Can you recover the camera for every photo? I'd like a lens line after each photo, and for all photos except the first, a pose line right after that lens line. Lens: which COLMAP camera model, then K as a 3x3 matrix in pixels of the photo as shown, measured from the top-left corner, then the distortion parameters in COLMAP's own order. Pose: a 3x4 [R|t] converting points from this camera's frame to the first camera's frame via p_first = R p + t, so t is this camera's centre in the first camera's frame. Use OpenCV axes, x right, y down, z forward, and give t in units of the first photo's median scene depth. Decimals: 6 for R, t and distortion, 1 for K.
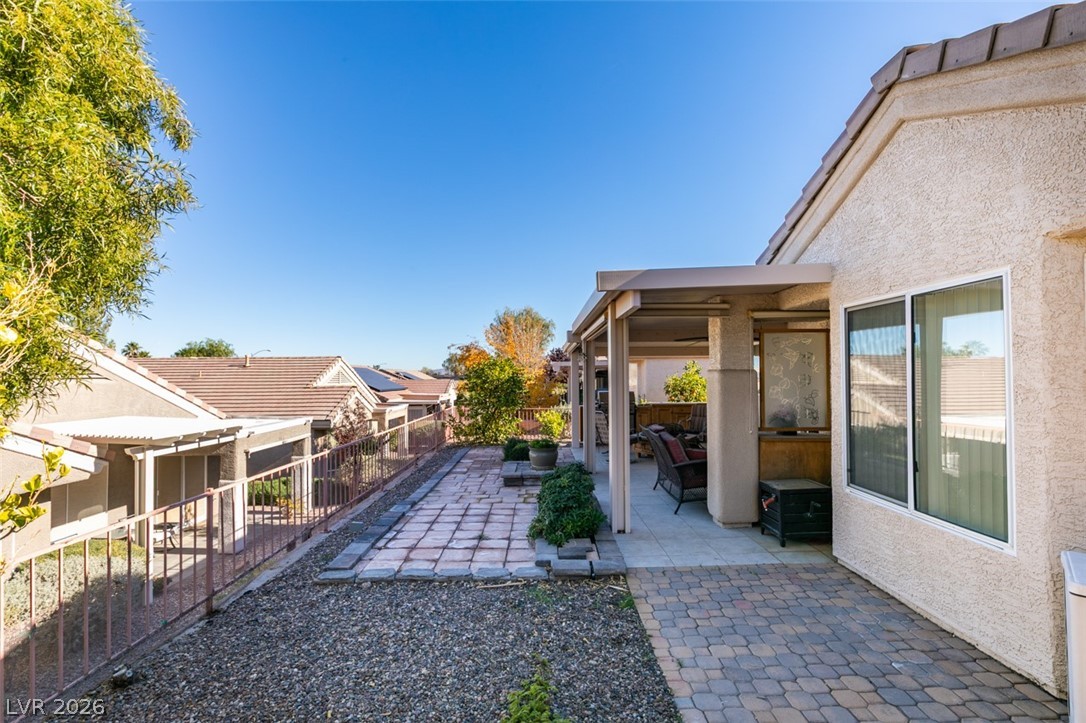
lens RADIAL K [[510.3, 0, 527.0], [0, 510.3, 366.3], [0, 0, 1]] dist [0.001797, -0.000648]
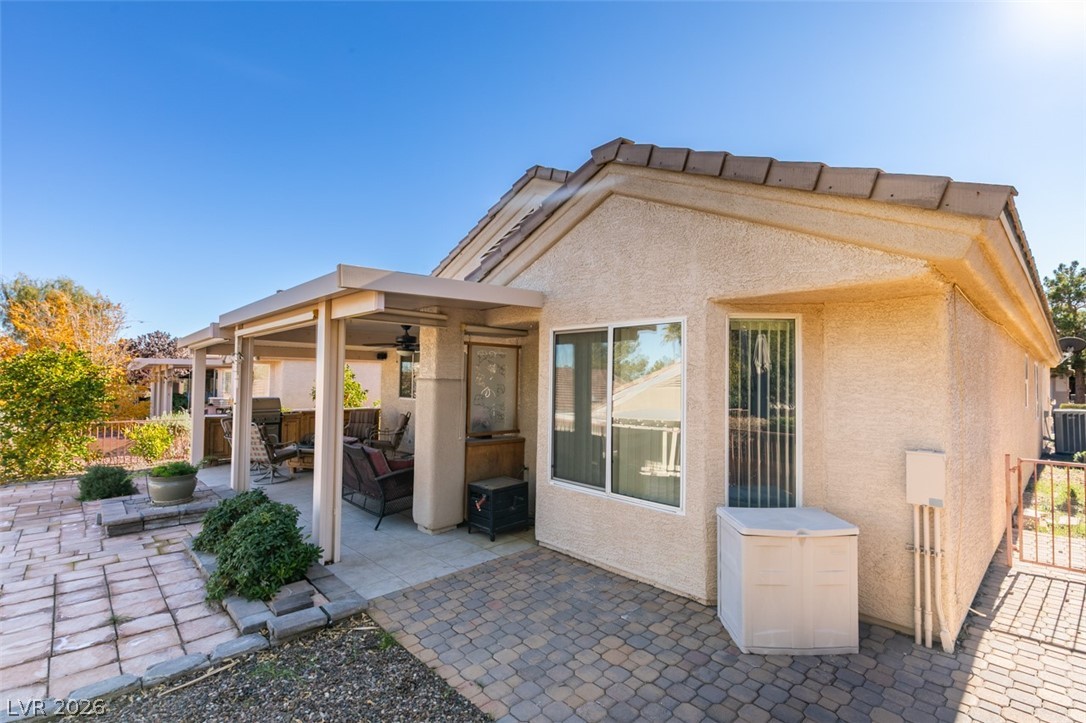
lens RADIAL K [[509.9, 0, 547.9], [0, 509.9, 365.9], [0, 0, 1]] dist [0.009924, -0.001294]
pose [[0.714144, 0.032819, 0.699229, -0.181924], [-0.029969, 0.999418, -0.016300, -0.009970], [-0.699357, -0.009314, 0.714711, 0.122266]]
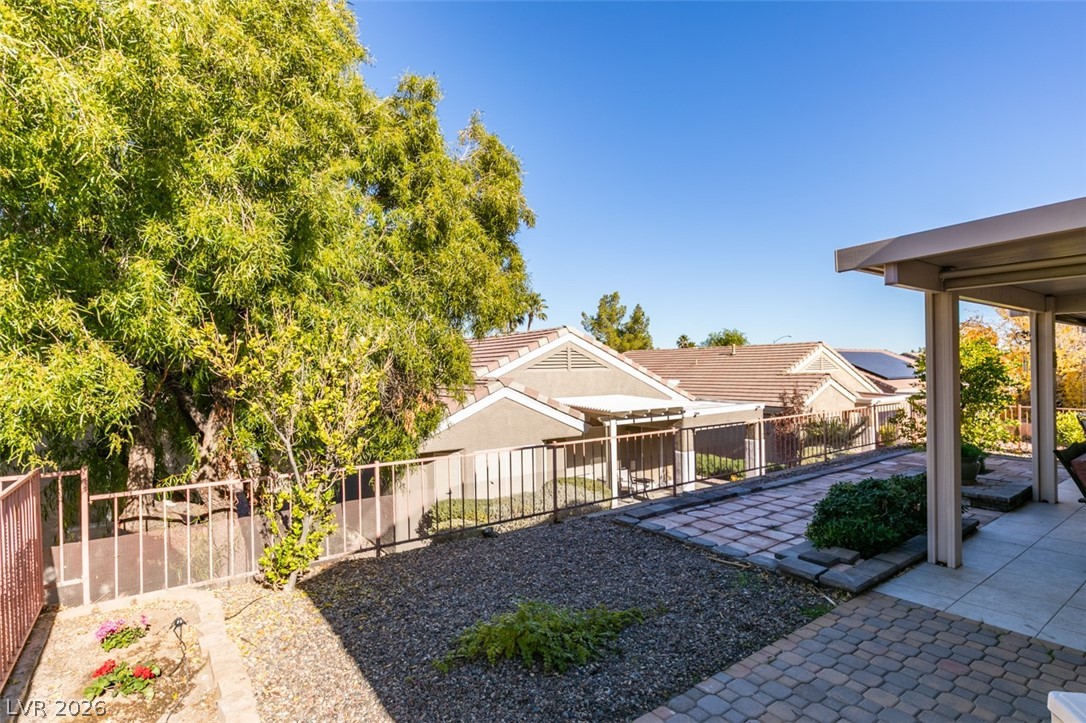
lens RADIAL K [[510.3, 0, 527.0], [0, 510.3, 366.3], [0, 0, 1]] dist [0.001797, -0.000648]
pose [[0.584494, -0.004299, -0.811387, 0.478894], [0.026491, 0.999554, 0.013786, -0.008726], [0.810966, -0.029552, 0.584347, 0.032310]]
